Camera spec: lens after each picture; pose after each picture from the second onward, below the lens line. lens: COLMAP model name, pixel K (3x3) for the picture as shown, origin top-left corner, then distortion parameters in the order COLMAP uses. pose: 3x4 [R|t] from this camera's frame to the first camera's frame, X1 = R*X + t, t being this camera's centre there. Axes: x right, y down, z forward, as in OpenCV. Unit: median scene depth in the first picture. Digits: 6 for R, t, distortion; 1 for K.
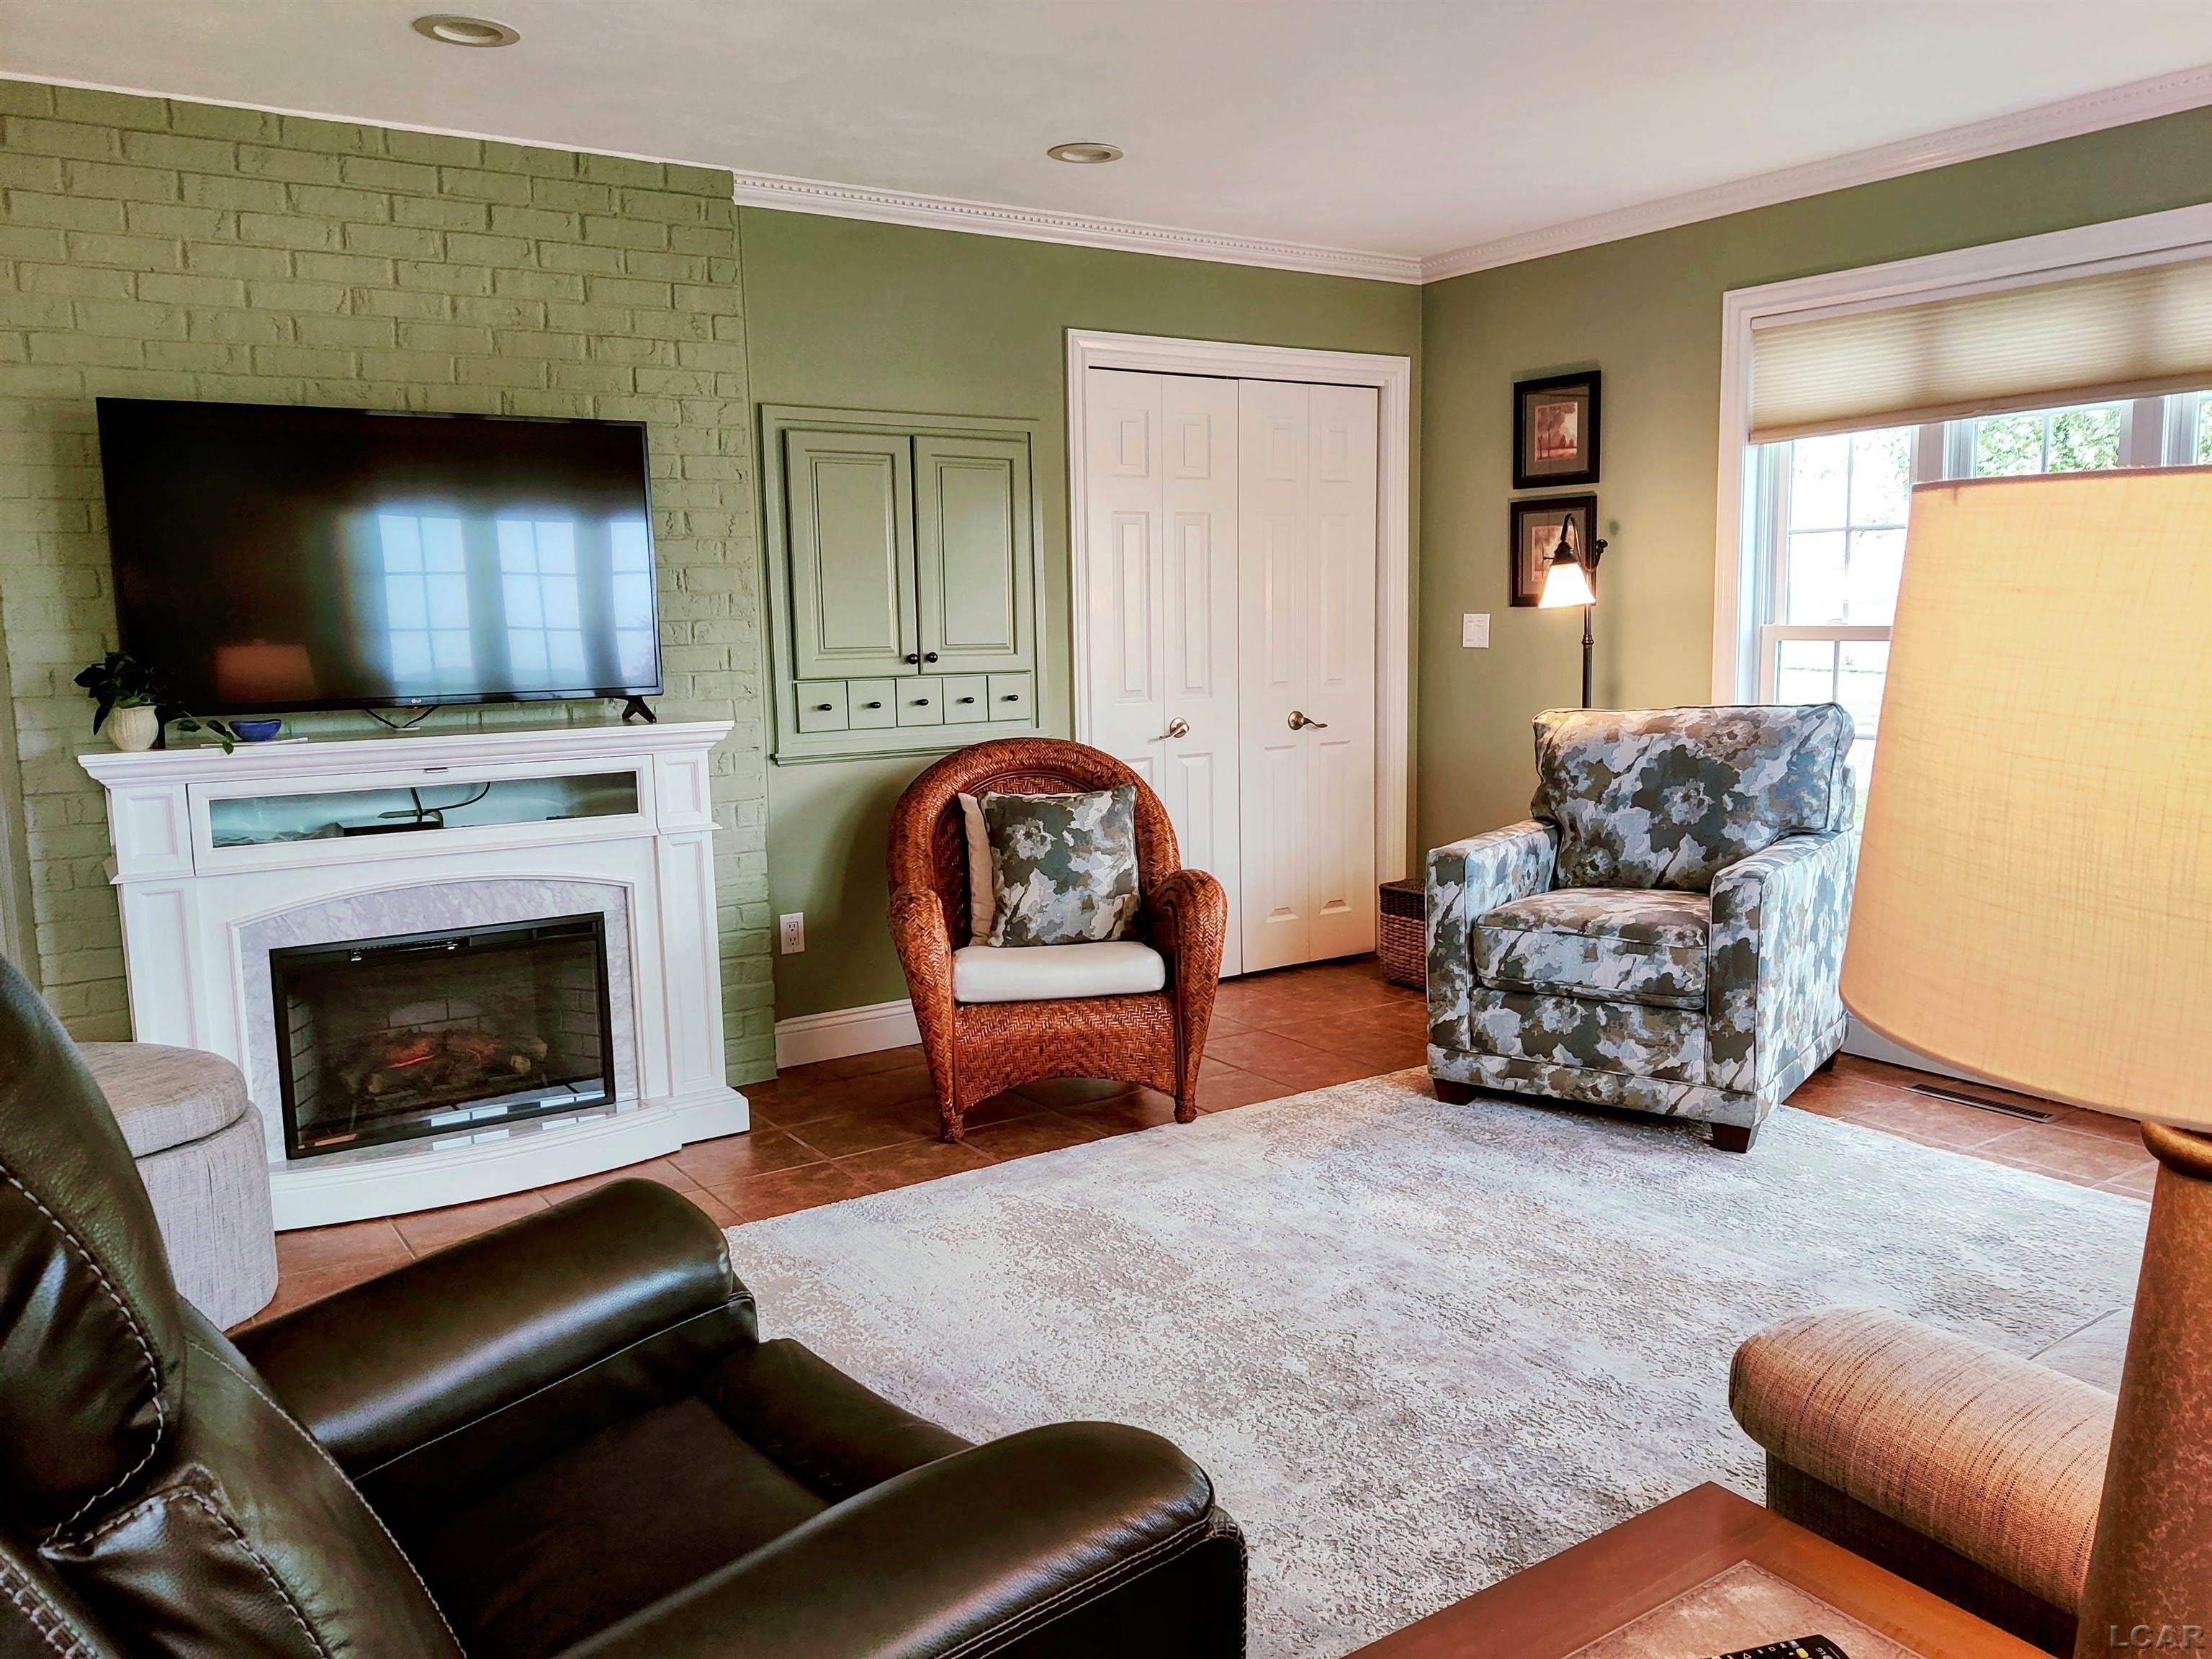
lens RADIAL K [[1606.6, 0, 1112.2], [0, 1606.6, 815.6], [0, 0, 1]] dist [0.128052, -0.402041]
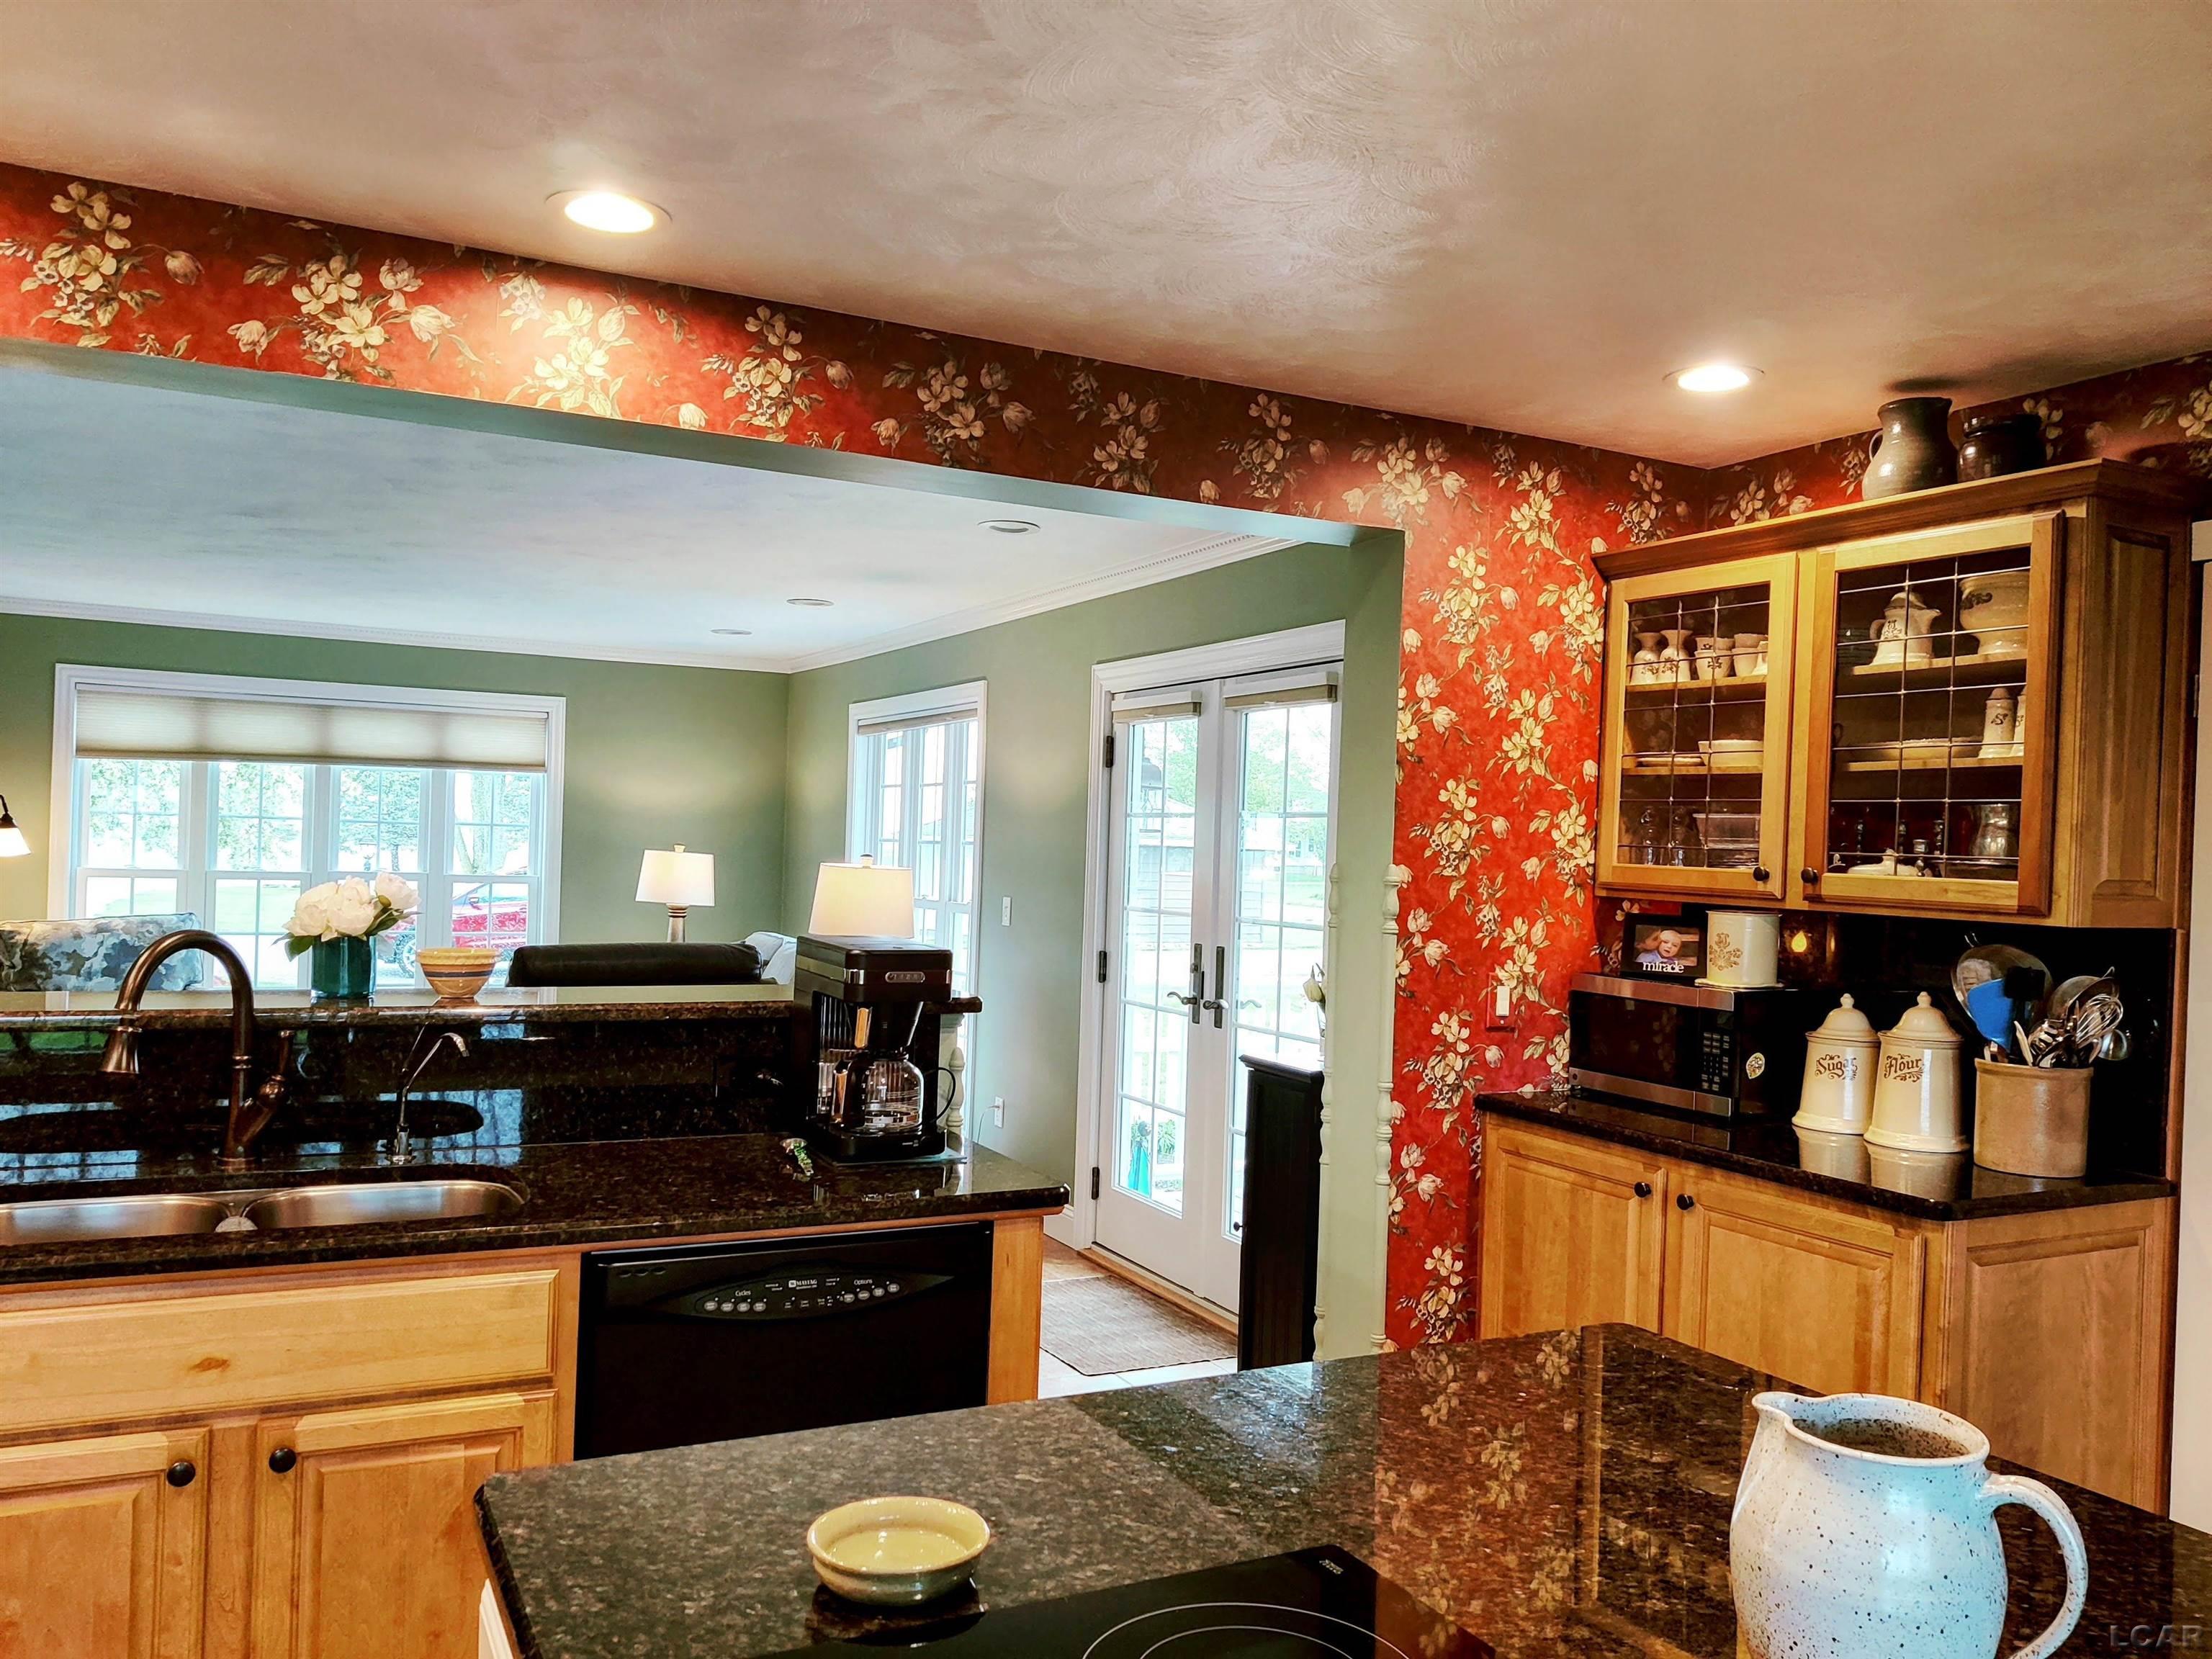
lens RADIAL K [[1643.6, 0, 1110.7], [0, 1643.6, 824.0], [0, 0, 1]] dist [0.025437, -0.045538]
pose [[0.098742, 0.031442, 0.994616, -1.311310], [0.096553, 0.994482, -0.041024, 0.008555], [-0.990418, 0.100084, 0.095161, -0.221152]]
